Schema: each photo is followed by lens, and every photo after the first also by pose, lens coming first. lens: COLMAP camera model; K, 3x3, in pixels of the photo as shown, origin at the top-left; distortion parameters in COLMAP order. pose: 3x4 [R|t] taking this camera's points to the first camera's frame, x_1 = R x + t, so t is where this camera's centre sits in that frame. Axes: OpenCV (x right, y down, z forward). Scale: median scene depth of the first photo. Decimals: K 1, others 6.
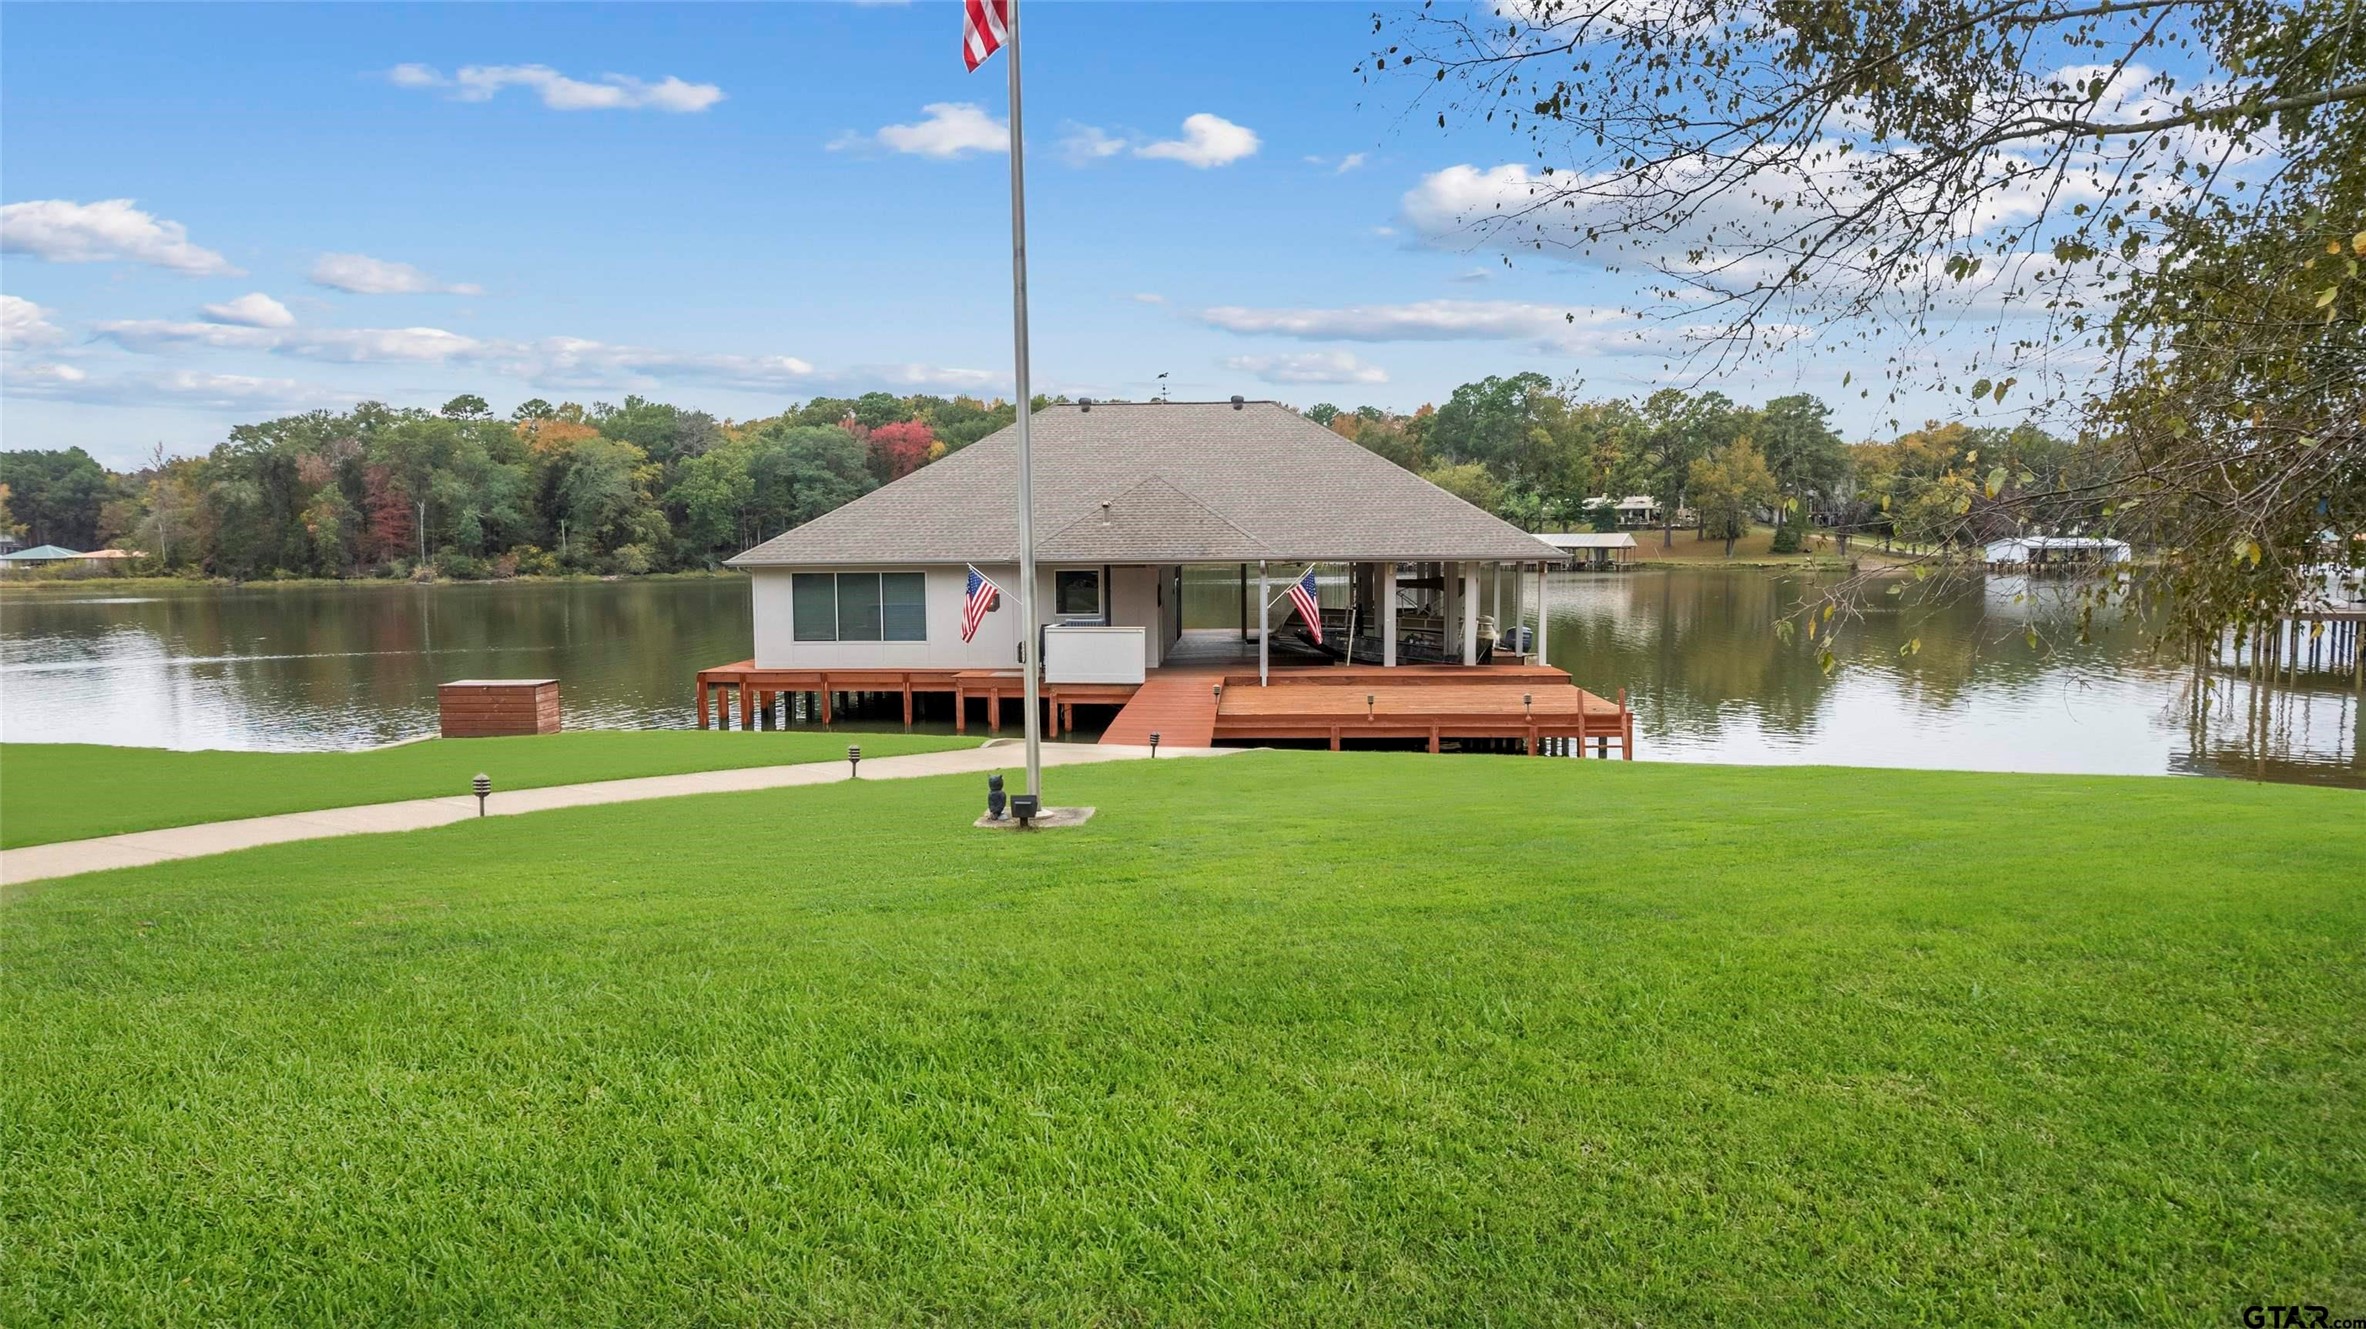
lens RADIAL K [[1494.7, 0, 1183.0], [0, 1494.7, 664.5], [0, 0, 1]] dist [-0.069825, 0.058506]
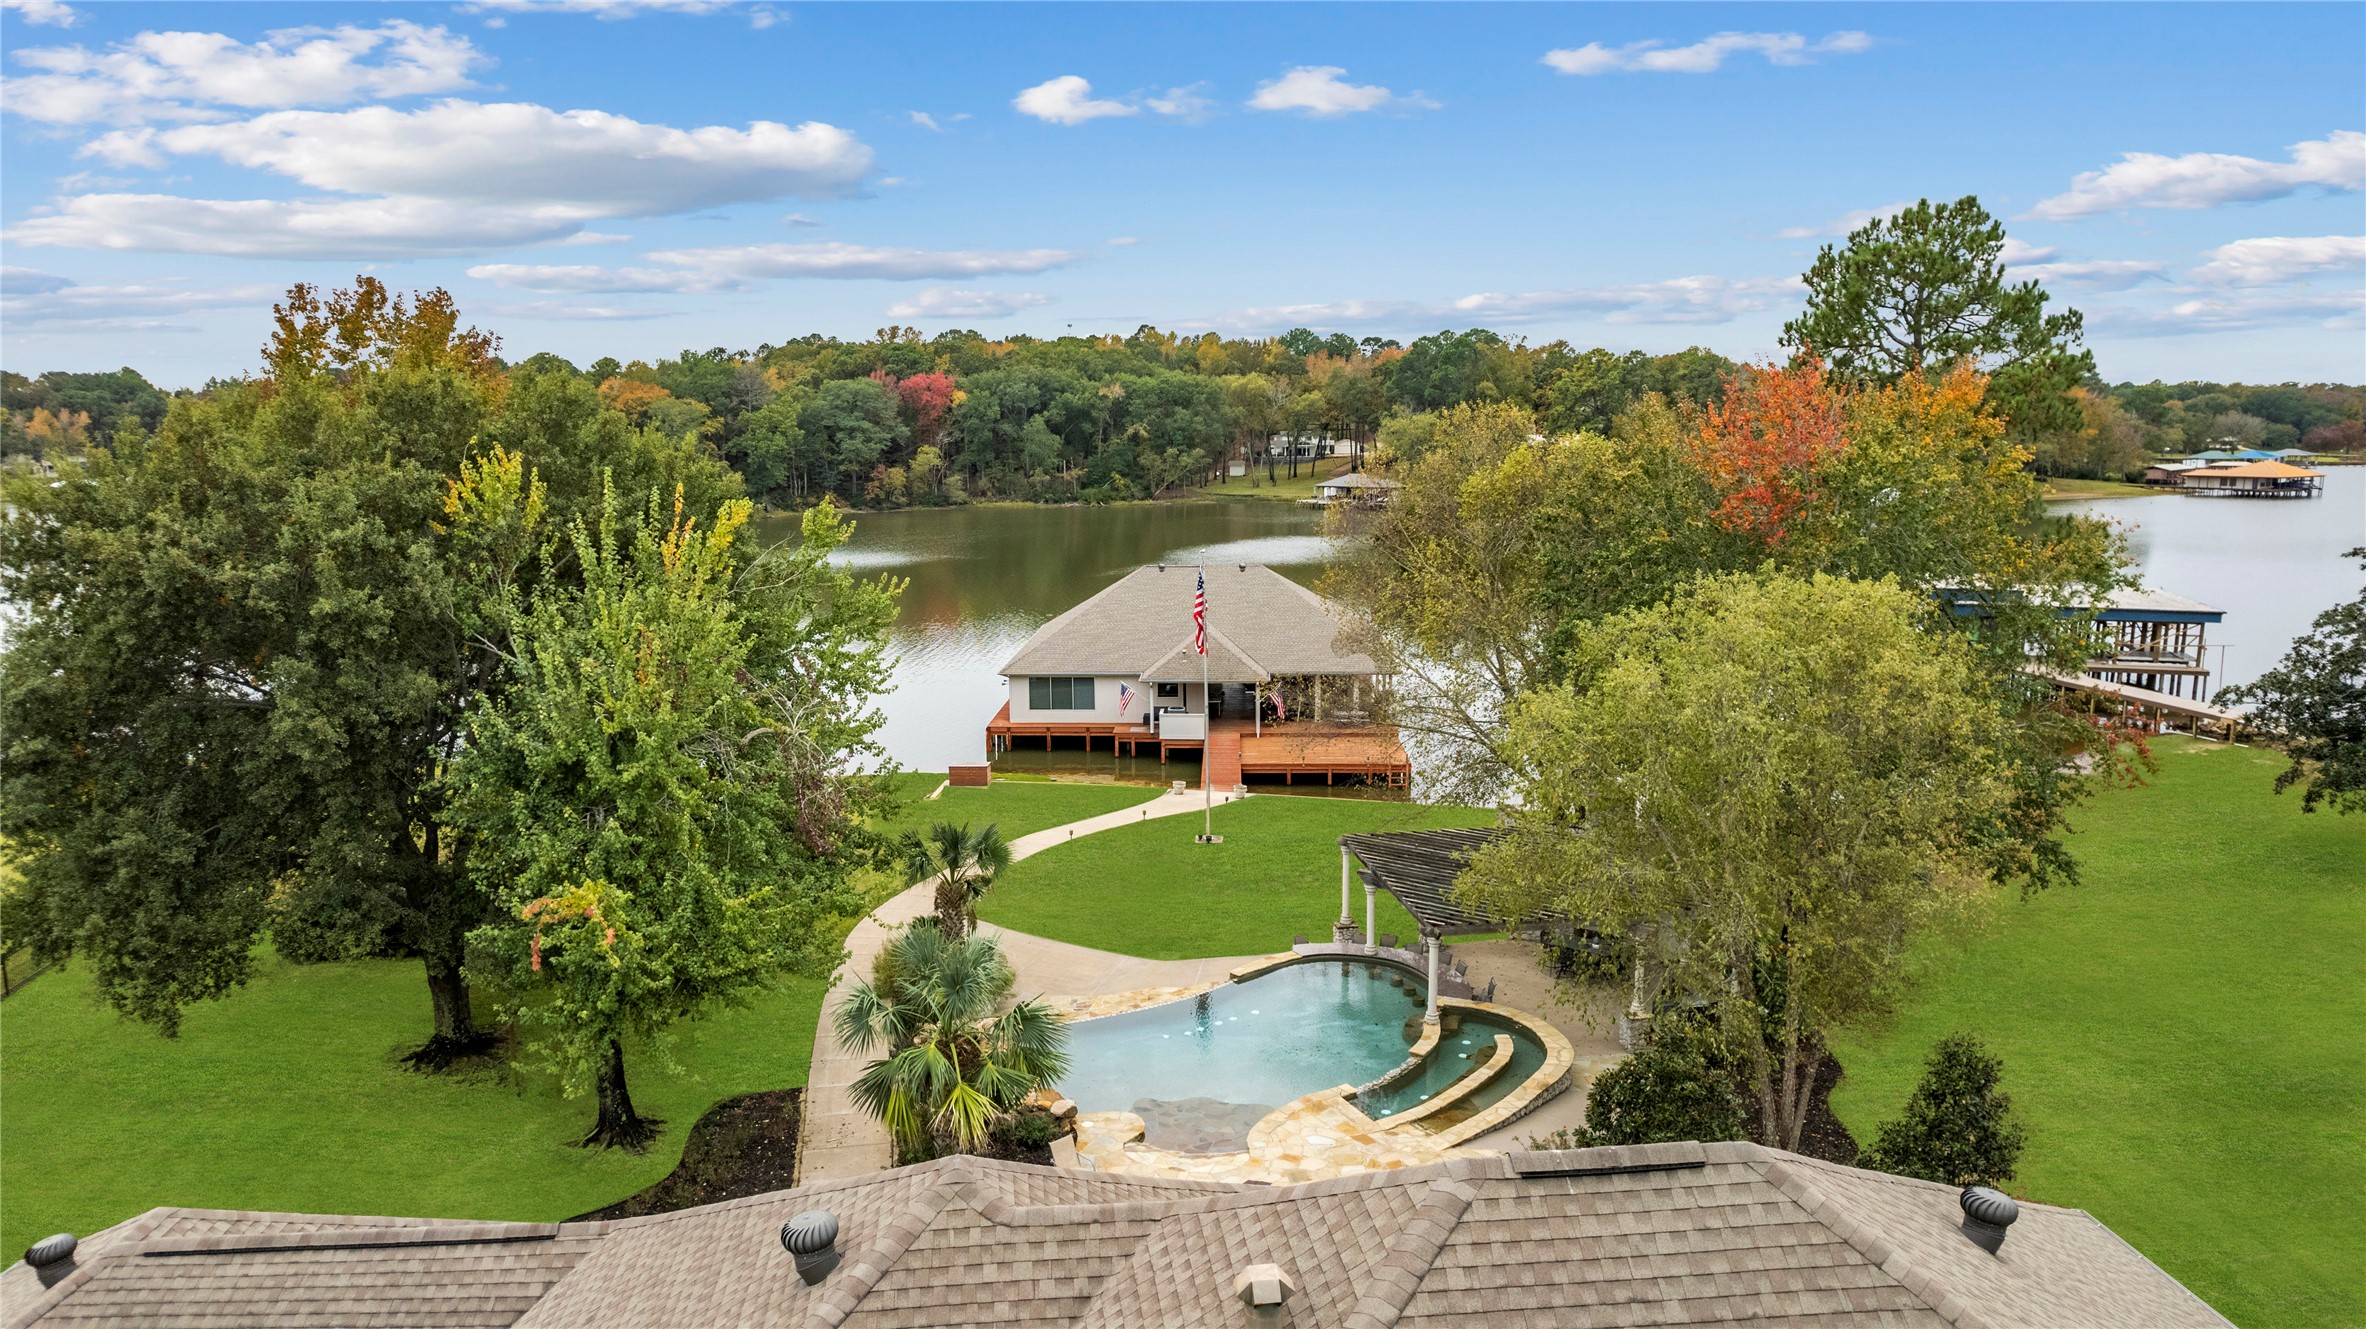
lens RADIAL K [[1494.7, 0, 1183.0], [0, 1494.7, 664.5], [0, 0, 1]] dist [-0.069825, 0.058506]
pose [[0.999884, -0.003243, 0.014856, -0.013325], [0.001998, 0.996542, 0.083066, -0.041510], [-0.015074, -0.083027, 0.996433, -0.176223]]
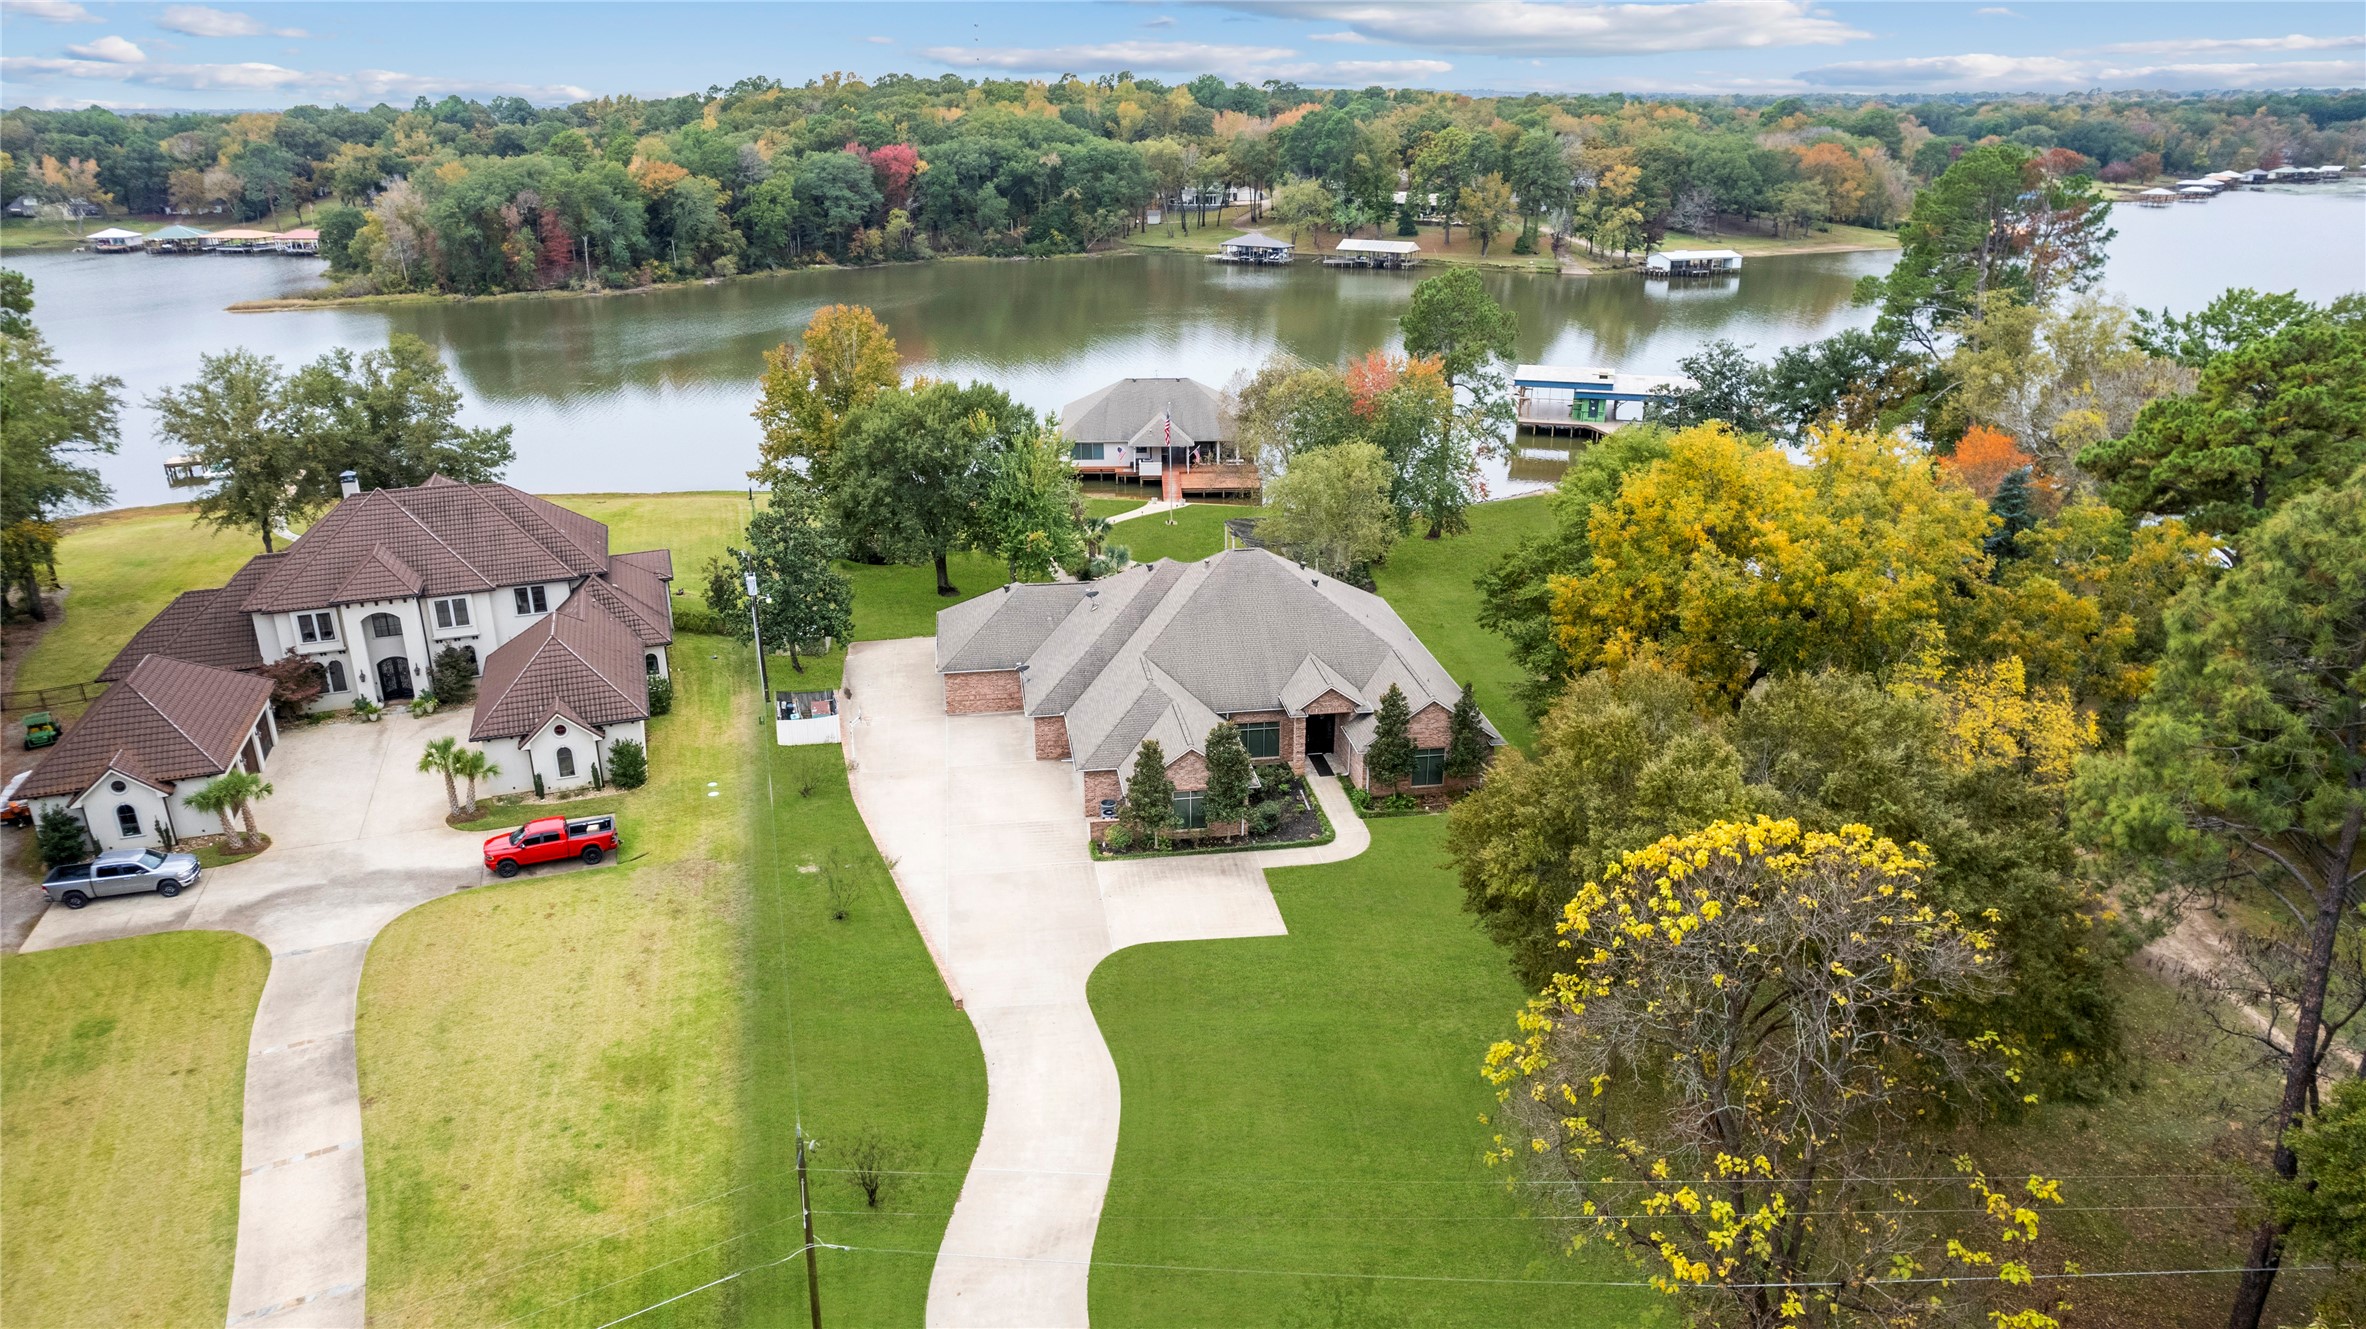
lens RADIAL K [[1494.7, 0, 1183.0], [0, 1494.7, 664.5], [0, 0, 1]] dist [-0.069825, 0.058506]
pose [[0.997000, -0.024382, 0.073461, -0.044507], [0.002757, 0.959675, 0.281098, -0.102295], [-0.077352, -0.280052, 0.956863, -0.502327]]
